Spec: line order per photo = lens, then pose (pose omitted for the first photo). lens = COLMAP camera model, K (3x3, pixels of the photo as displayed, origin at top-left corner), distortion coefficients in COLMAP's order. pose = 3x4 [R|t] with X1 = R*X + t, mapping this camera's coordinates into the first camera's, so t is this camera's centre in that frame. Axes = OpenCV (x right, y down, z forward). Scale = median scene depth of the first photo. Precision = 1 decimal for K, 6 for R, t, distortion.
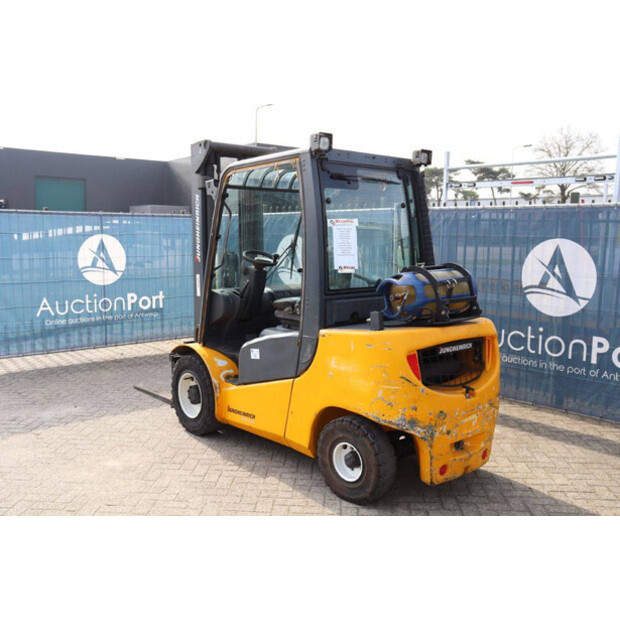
lens RADIAL K [[608.3, 0, 307.7], [0, 608.3, 310.4], [0, 0, 1]] dist [-0.042170, 0.000000]
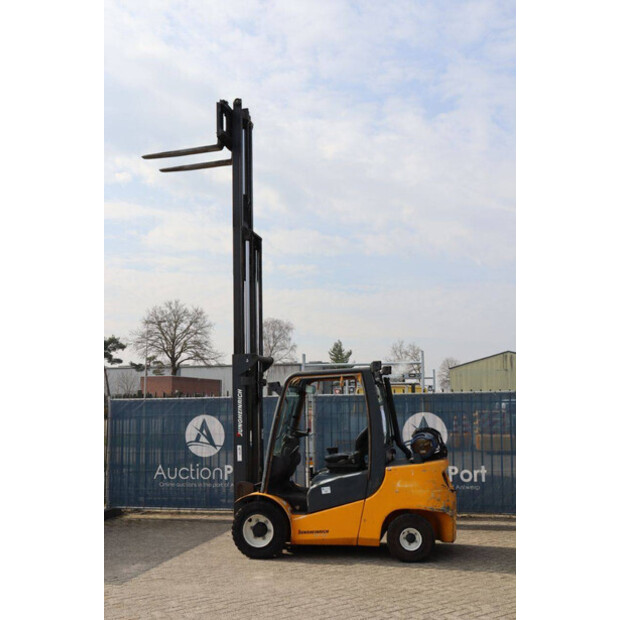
lens RADIAL K [[655.0, 0, 308.6], [0, 655.0, 308.3], [0, 0, 1]] dist [-0.020711, 0.000000]
pose [[0.804741, 0.064198, 0.590145, -1.280853], [0.097028, 0.966541, -0.237454, 0.013491], [-0.585643, 0.248350, 0.771586, -0.469215]]
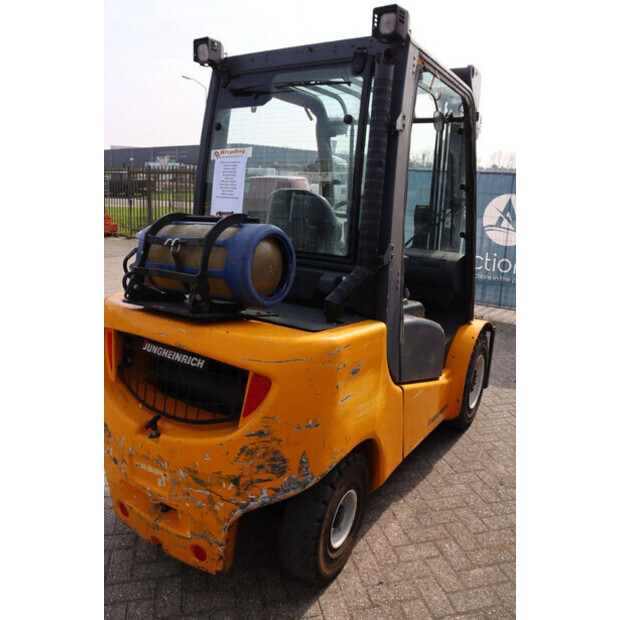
lens RADIAL K [[500.9, 0, 313.0], [0, 500.9, 307.5], [0, 0, 1]] dist [-0.127467, 0.082186]
pose [[0.291210, 0.223726, -0.930131, 0.670167], [-0.153714, 0.970580, 0.185330, -0.086933], [0.944229, 0.089004, 0.317032, 0.895794]]
